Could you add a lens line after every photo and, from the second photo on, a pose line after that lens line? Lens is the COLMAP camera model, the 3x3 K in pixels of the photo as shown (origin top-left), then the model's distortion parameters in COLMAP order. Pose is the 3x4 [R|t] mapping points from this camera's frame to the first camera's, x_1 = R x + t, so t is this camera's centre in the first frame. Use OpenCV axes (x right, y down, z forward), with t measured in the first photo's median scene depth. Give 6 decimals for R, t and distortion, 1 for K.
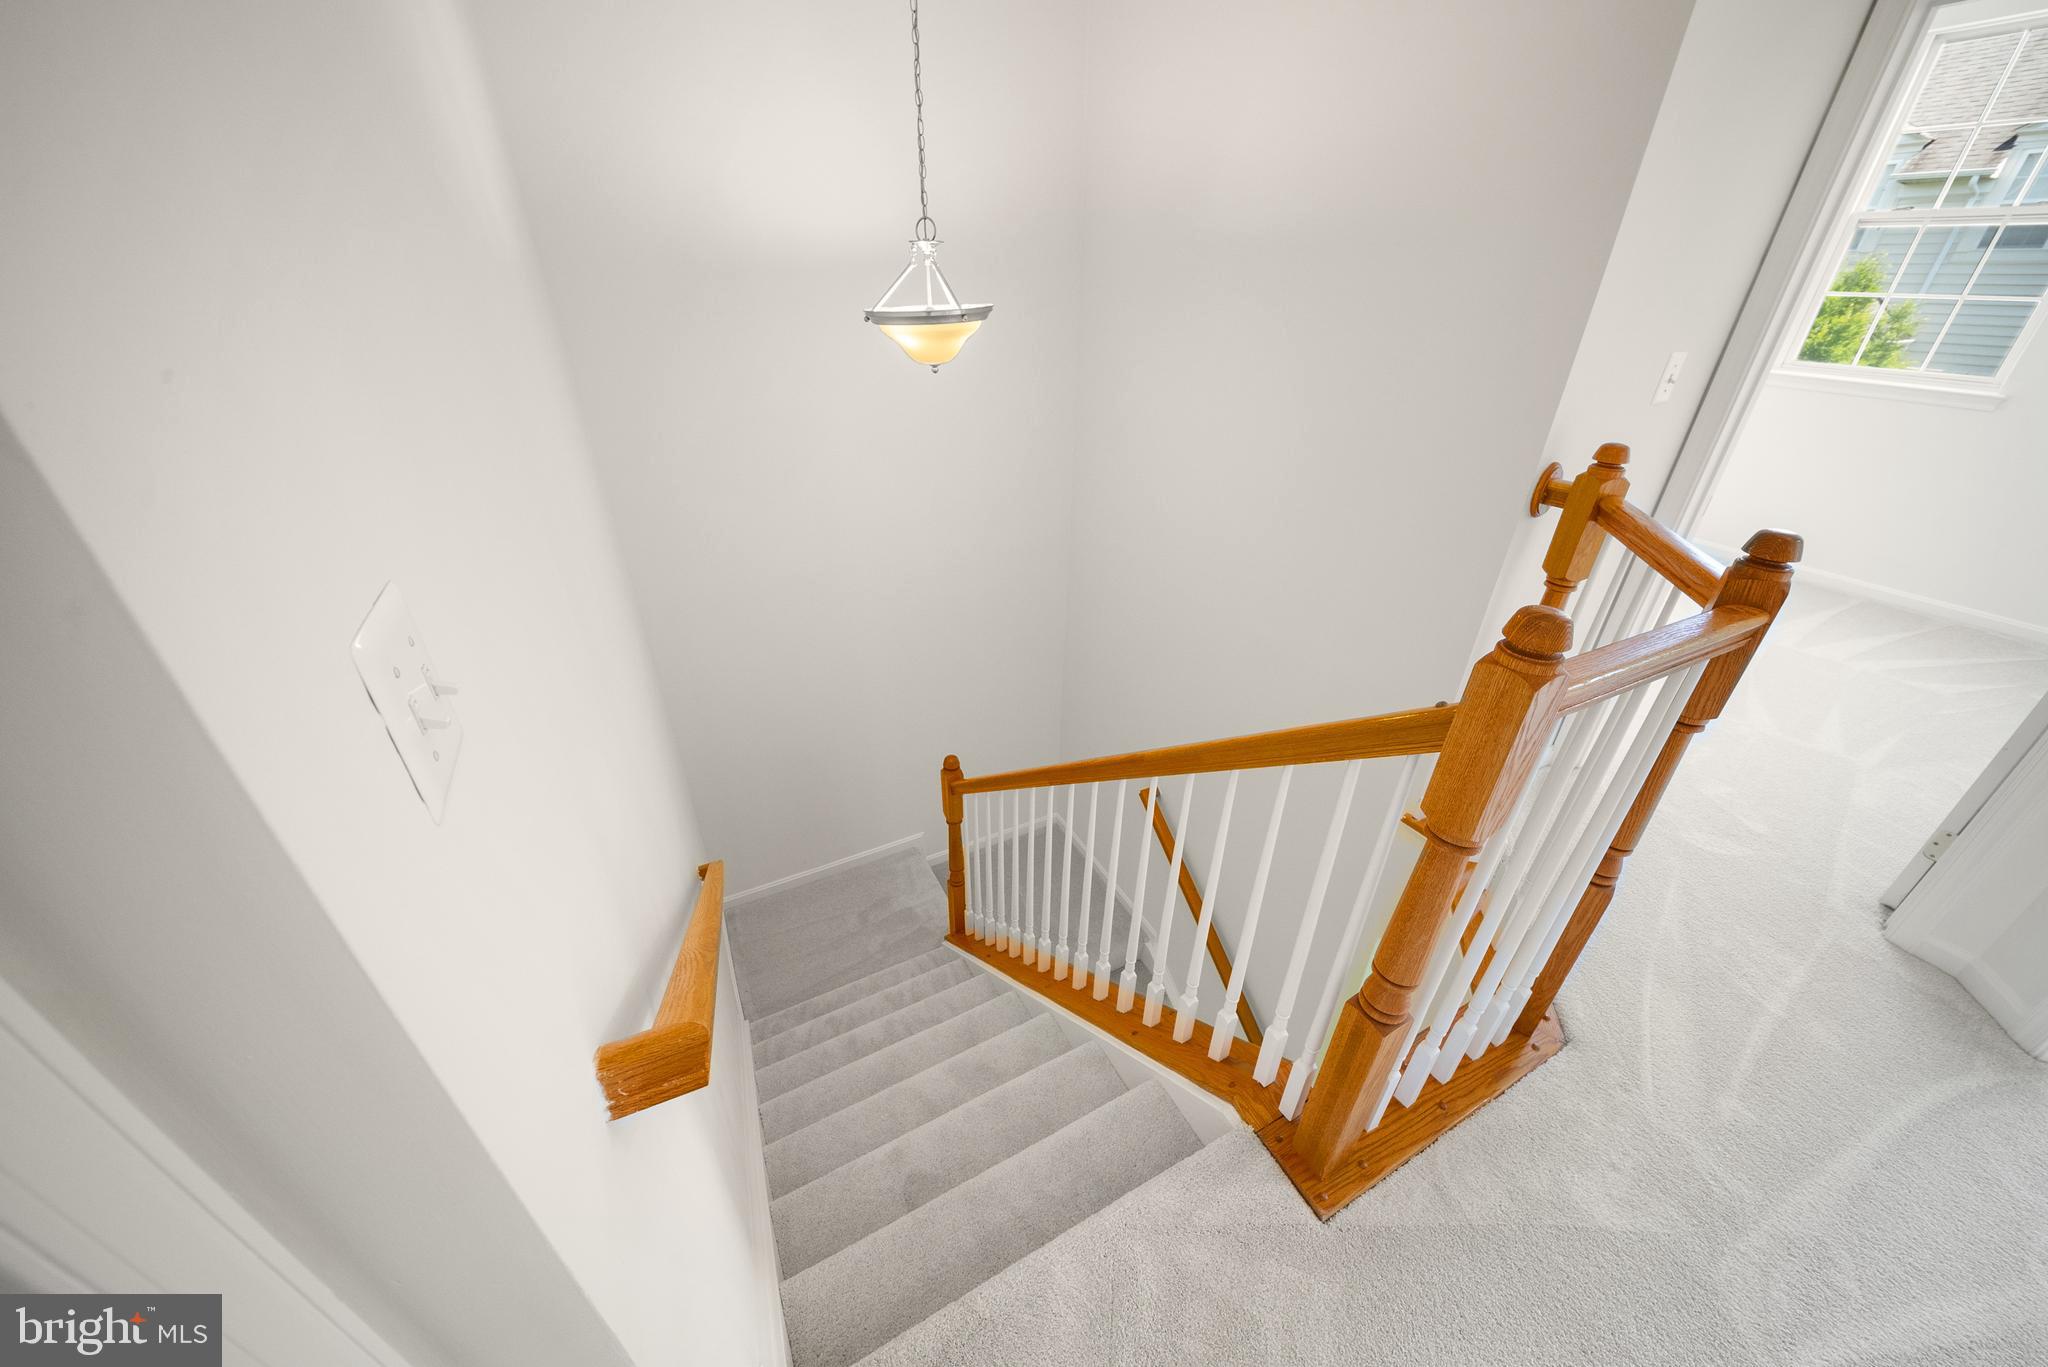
lens RADIAL K [[722.7, 0, 1033.6], [0, 722.7, 677.6], [0, 0, 1]] dist [-0.005634, -0.000123]
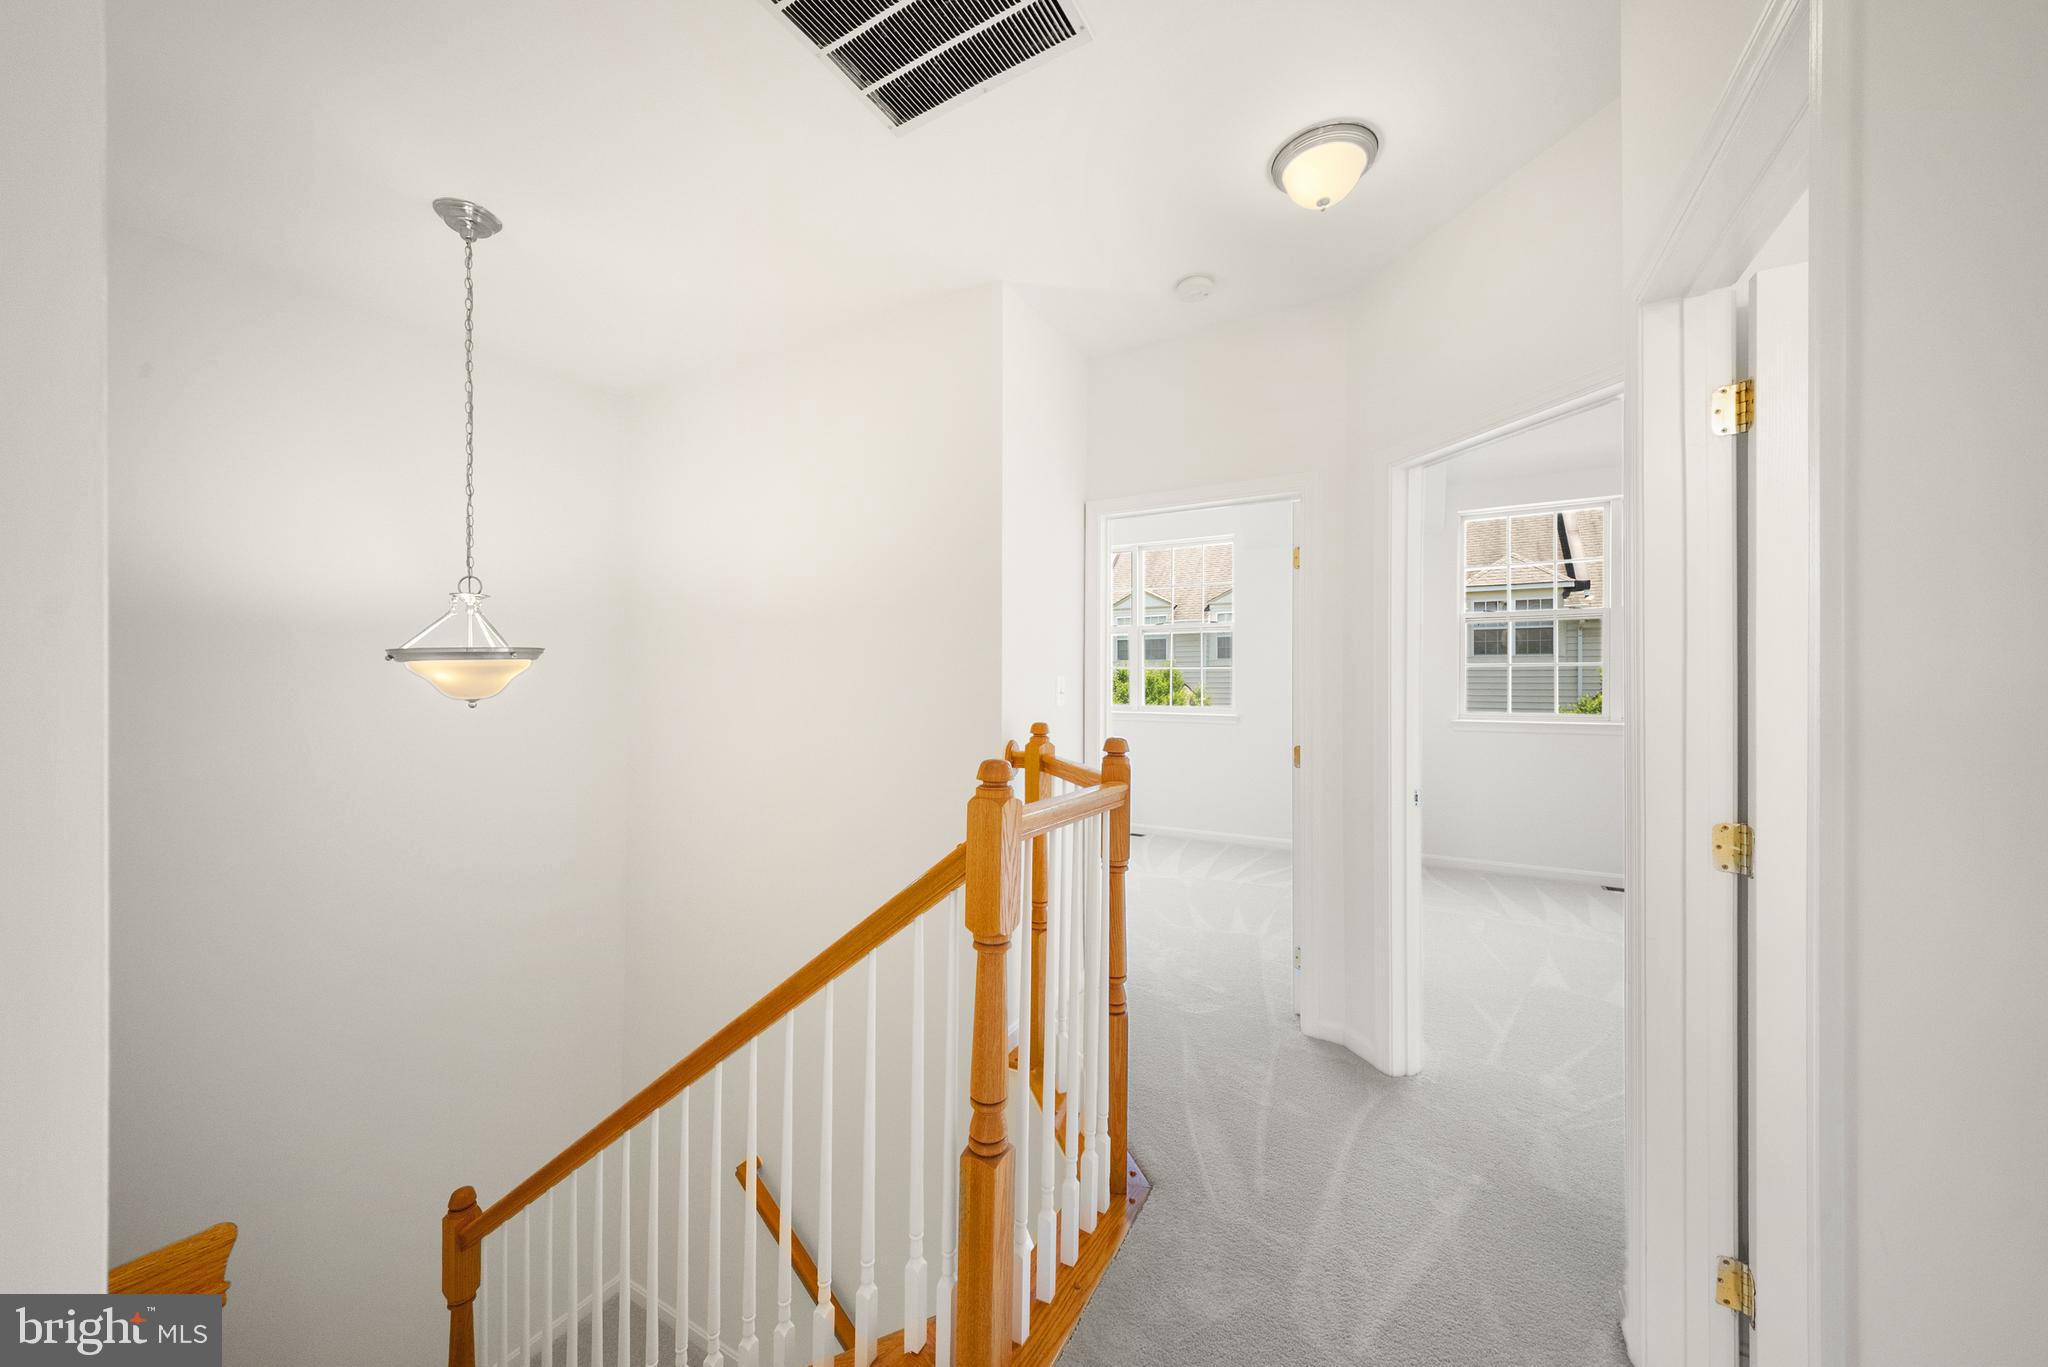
lens RADIAL K [[724.2, 0, 1020.0], [0, 724.2, 681.2], [0, 0, 1]] dist [0.008242, -0.006838]
pose [[0.838901, -0.009021, 0.544210, -0.060156], [0.274792, 0.870098, -0.409169, 0.217837], [-0.469825, 0.492797, 0.732405, -0.148501]]
